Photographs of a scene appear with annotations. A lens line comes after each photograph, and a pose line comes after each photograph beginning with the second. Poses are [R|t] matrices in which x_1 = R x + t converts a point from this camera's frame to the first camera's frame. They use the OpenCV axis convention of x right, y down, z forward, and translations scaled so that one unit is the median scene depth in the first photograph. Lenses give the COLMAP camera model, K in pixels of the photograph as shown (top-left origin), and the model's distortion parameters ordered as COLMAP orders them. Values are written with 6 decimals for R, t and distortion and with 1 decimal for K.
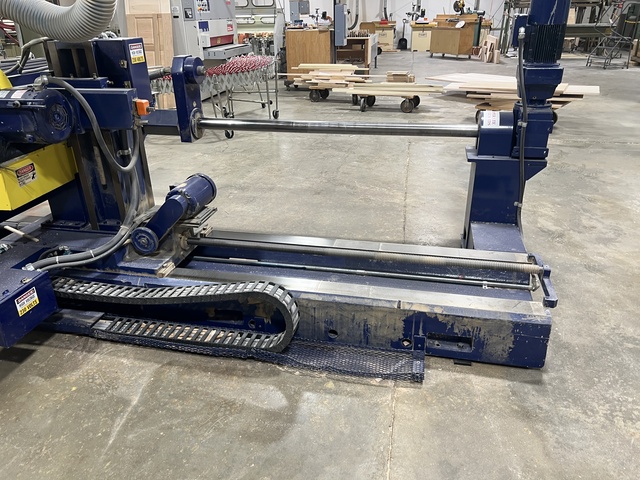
lens RADIAL K [[486.5, 0, 323.3], [0, 486.5, 236.8], [0, 0, 1]] dist [0.025214, -0.015425]
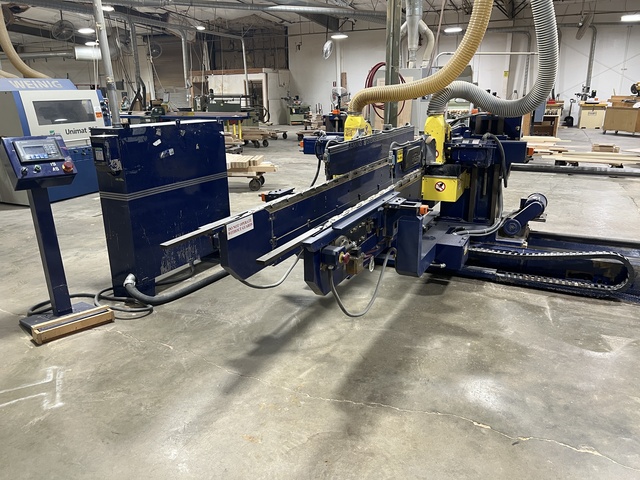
lens RADIAL K [[486.5, 0, 319.0], [0, 486.5, 244.5], [0, 0, 1]] dist [0.025214, -0.015425]
pose [[0.966957, 0.079479, -0.242233, -0.570660], [-0.109162, 0.987731, -0.111670, 0.316818], [0.230386, 0.134423, 0.963770, -0.765309]]
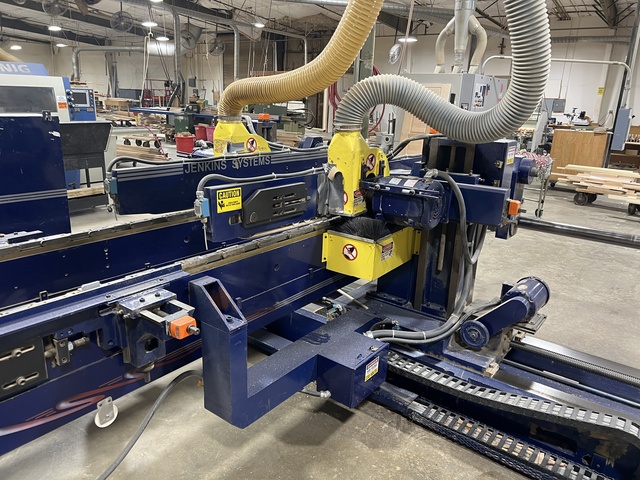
lens RADIAL K [[486.5, 0, 322.9], [0, 486.5, 242.6], [0, 0, 1]] dist [0.025214, -0.015425]
pose [[0.906120, 0.171998, -0.386476, -0.278559], [-0.227818, 0.968215, -0.103240, -0.000091], [0.356435, 0.181594, 0.916503, -0.047271]]
